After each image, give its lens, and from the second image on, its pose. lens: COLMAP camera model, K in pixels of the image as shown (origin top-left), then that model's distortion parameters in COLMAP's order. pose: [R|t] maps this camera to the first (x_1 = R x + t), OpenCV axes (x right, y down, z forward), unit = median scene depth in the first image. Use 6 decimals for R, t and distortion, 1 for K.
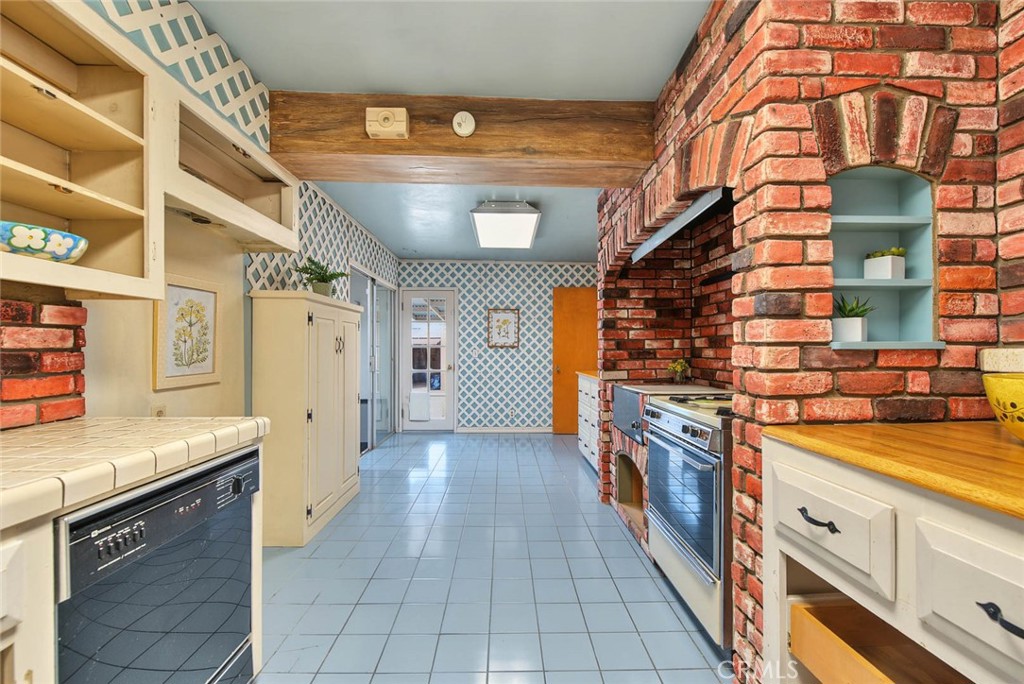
lens RADIAL K [[416.7, 0, 511.7], [0, 416.7, 349.7], [0, 0, 1]] dist [-0.000386, -0.002491]
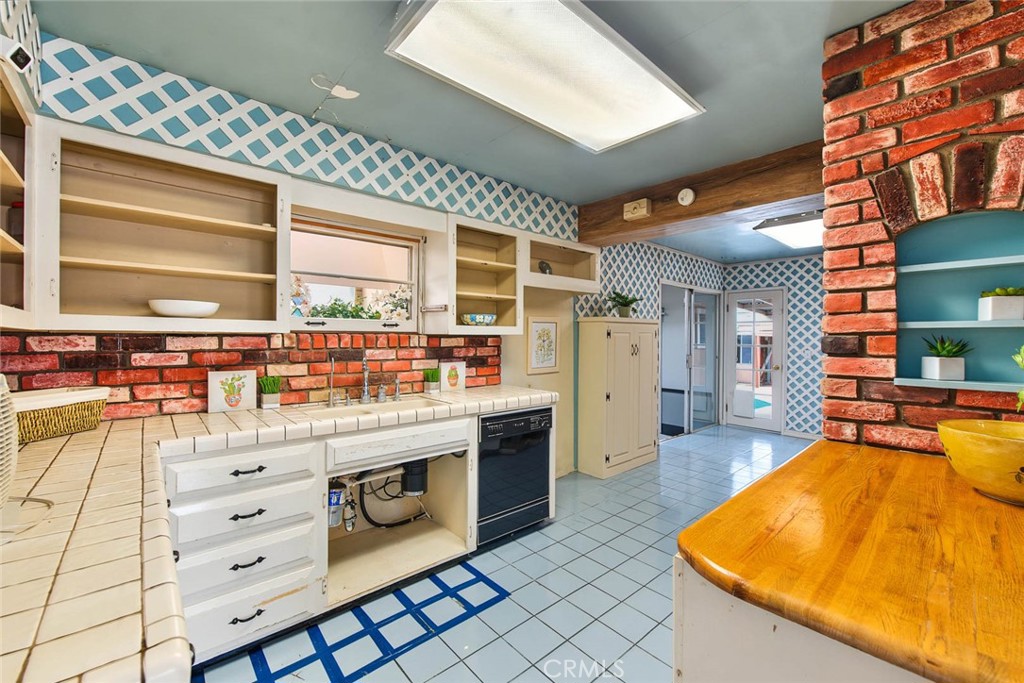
lens RADIAL K [[414.0, 0, 512.9], [0, 414.0, 340.3], [0, 0, 1]] dist [-0.002682, -0.000780]
pose [[0.645632, 0.009493, -0.763590, 0.361470], [-0.006361, 0.999955, 0.007053, -0.047105], [0.763622, 0.000304, 0.645663, -0.206060]]
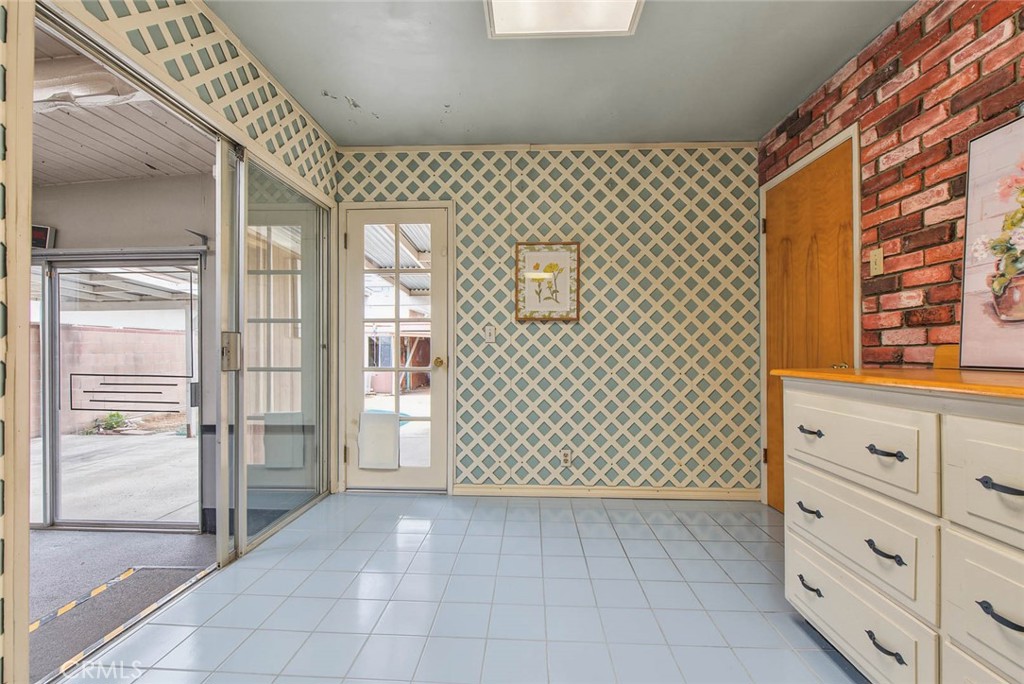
lens RADIAL K [[426.8, 0, 513.5], [0, 426.8, 348.2], [0, 0, 1]] dist [-0.000382, -0.002698]
pose [[0.998008, -0.002954, -0.063019, -0.051884], [0.002576, 0.999978, -0.006076, 0.054019], [0.063036, 0.005901, 0.997994, 0.923904]]
